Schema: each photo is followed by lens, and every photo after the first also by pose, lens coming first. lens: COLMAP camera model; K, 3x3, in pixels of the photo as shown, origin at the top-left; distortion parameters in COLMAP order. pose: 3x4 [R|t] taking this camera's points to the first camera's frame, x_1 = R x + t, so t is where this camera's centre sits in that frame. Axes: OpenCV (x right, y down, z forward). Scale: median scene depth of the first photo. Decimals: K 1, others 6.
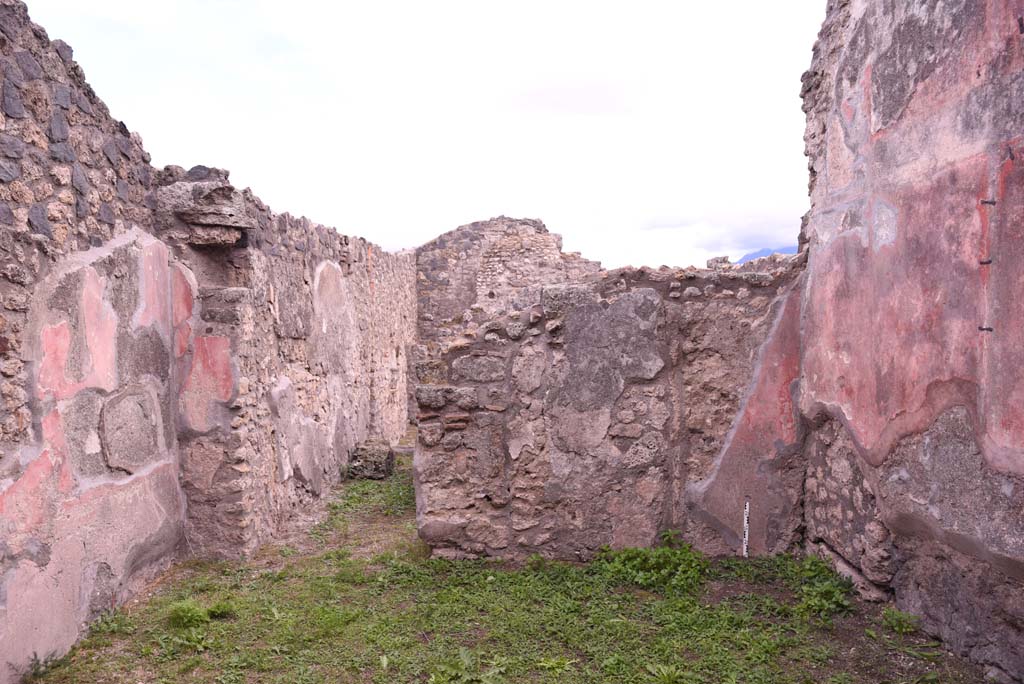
lens RADIAL K [[696.2, 0, 515.4], [0, 696.2, 348.1], [0, 0, 1]] dist [-0.132929, 0.094019]
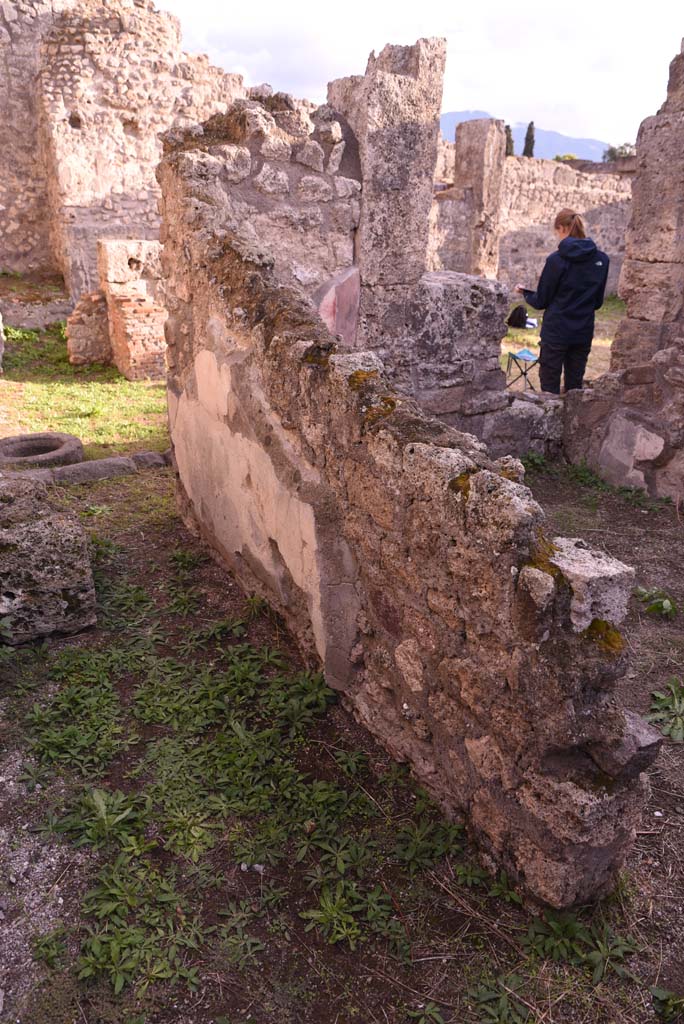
lens RADIAL K [[696.2, 0, 335.6], [0, 696.2, 509.8], [0, 0, 1]] dist [-0.132929, 0.094019]
pose [[0.904534, -0.152314, 0.398269, -0.346817], [-0.015153, 0.921952, 0.387007, 0.005679], [-0.426132, -0.356096, 0.831629, 1.139884]]
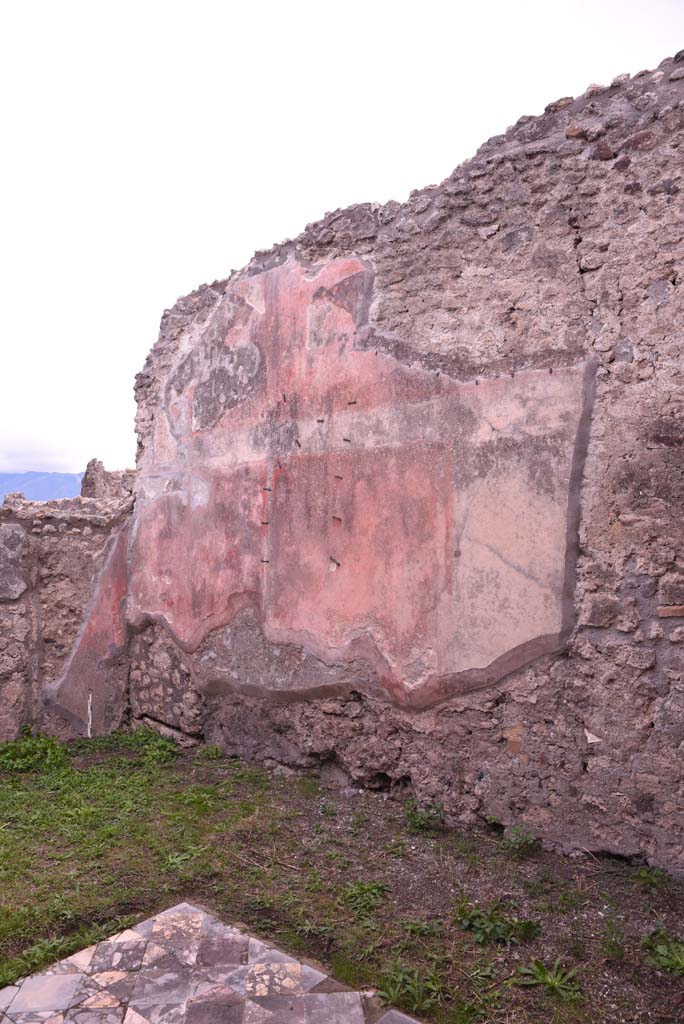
lens RADIAL K [[696.2, 0, 337.8], [0, 696.2, 510.8], [0, 0, 1]] dist [-0.132929, 0.094019]
pose [[0.657345, 0.062929, 0.750958, -0.332985], [0.009786, 0.995711, -0.092004, 0.005339], [-0.753526, 0.067827, 0.653910, -0.207795]]
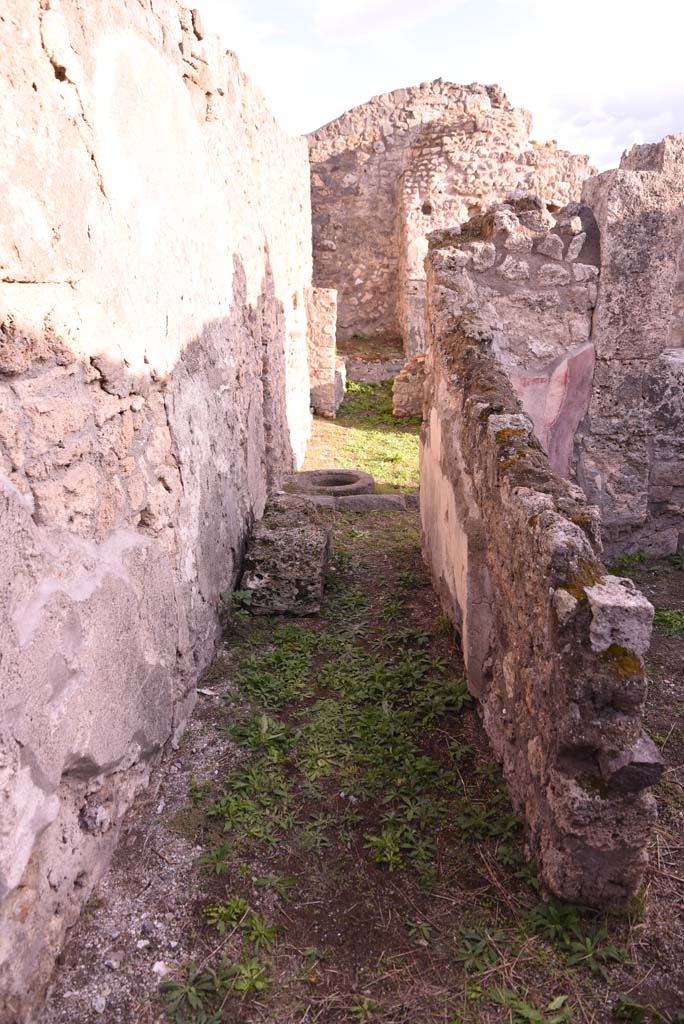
lens RADIAL K [[696.2, 0, 334.0], [0, 696.2, 509.0], [0, 0, 1]] dist [-0.132929, 0.094019]
pose [[0.997752, 0.003984, -0.066892, -0.251816], [0.016527, 0.952762, 0.303267, -0.010058], [0.064940, -0.303691, 0.950555, 1.003072]]
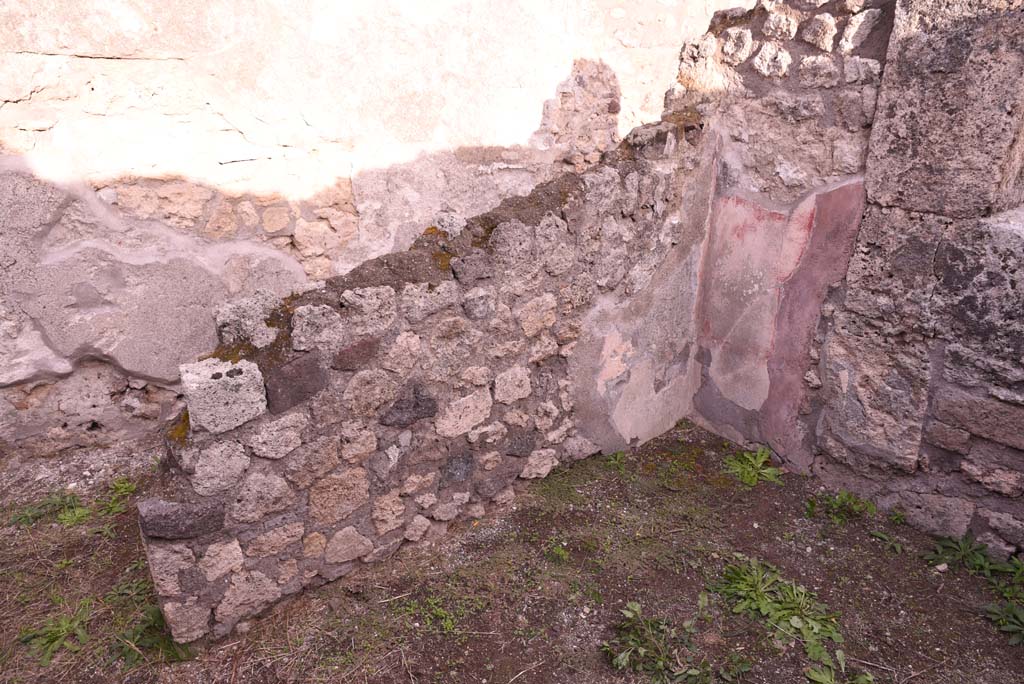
lens RADIAL K [[696.2, 0, 512.2], [0, 696.2, 348.9], [0, 0, 1]] dist [-0.132929, 0.094019]
pose [[0.576287, 0.323903, -0.750320, 0.242233], [-0.034457, 0.926920, 0.373674, -0.012177], [0.816521, -0.189490, 0.545333, 1.273627]]
